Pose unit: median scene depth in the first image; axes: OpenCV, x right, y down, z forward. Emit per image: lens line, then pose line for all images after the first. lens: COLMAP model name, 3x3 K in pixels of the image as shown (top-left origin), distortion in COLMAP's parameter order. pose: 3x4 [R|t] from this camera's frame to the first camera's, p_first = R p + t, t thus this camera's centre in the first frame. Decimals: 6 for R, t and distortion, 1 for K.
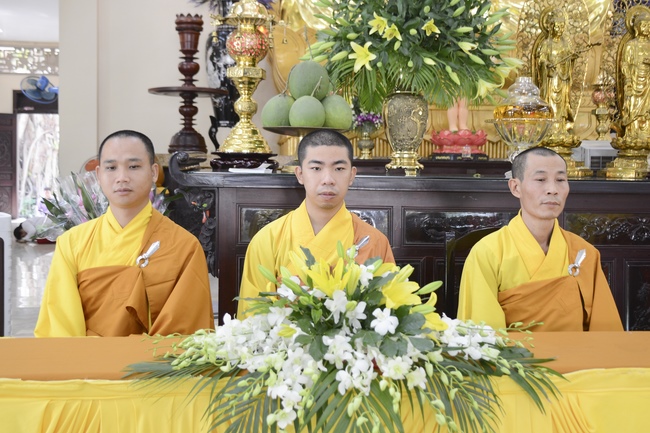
lens RADIAL K [[822.7, 0, 325.4], [0, 822.7, 212.8], [0, 0, 1]] dist [0.031115, 0.000000]
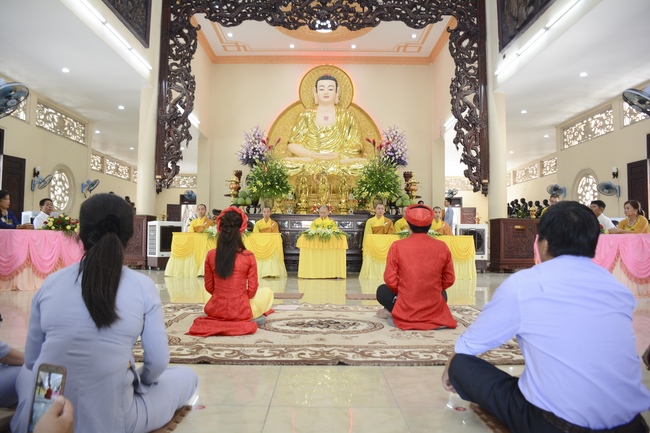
lens RADIAL K [[516.1, 0, 313.5], [0, 516.1, 214.5], [0, 0, 1]] dist [-0.128971, 0.060637]
pose [[0.995236, -0.004195, -0.097401, 0.290263], [-0.005797, 0.994760, -0.102076, 0.110211], [0.097319, 0.102155, 0.989997, -0.816926]]
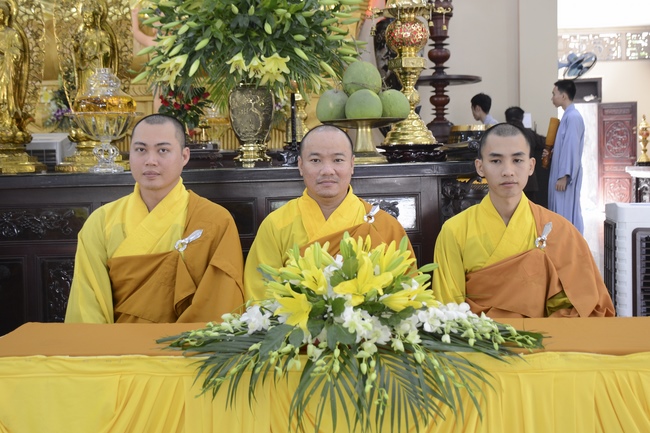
lens RADIAL K [[818.5, 0, 322.4], [0, 818.5, 214.0], [0, 0, 1]] dist [0.156216, 0.000000]
pose [[0.991965, -0.020445, -0.124852, 0.427026], [0.021953, 0.999702, 0.010719, 0.002115], [0.124596, -0.013374, 0.992117, 0.040977]]
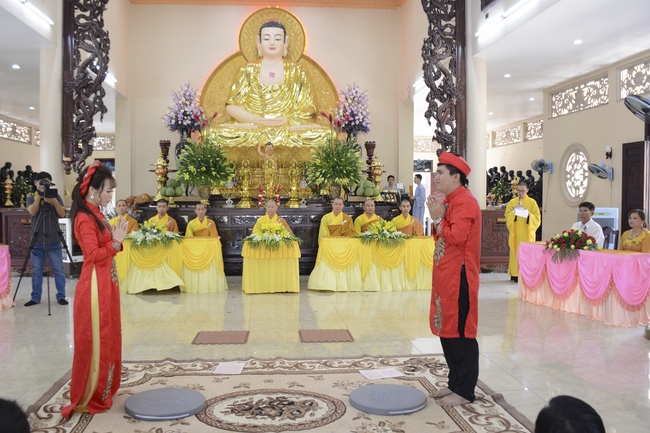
lens RADIAL K [[610.0, 0, 318.8], [0, 610.0, 218.3], [0, 0, 1]] dist [-0.112274, 0.000000]
pose [[0.999967, -0.007601, 0.002713, 0.286884], [0.007629, 0.999916, -0.010485, 0.018904], [-0.002633, 0.010505, 0.999941, -0.809535]]
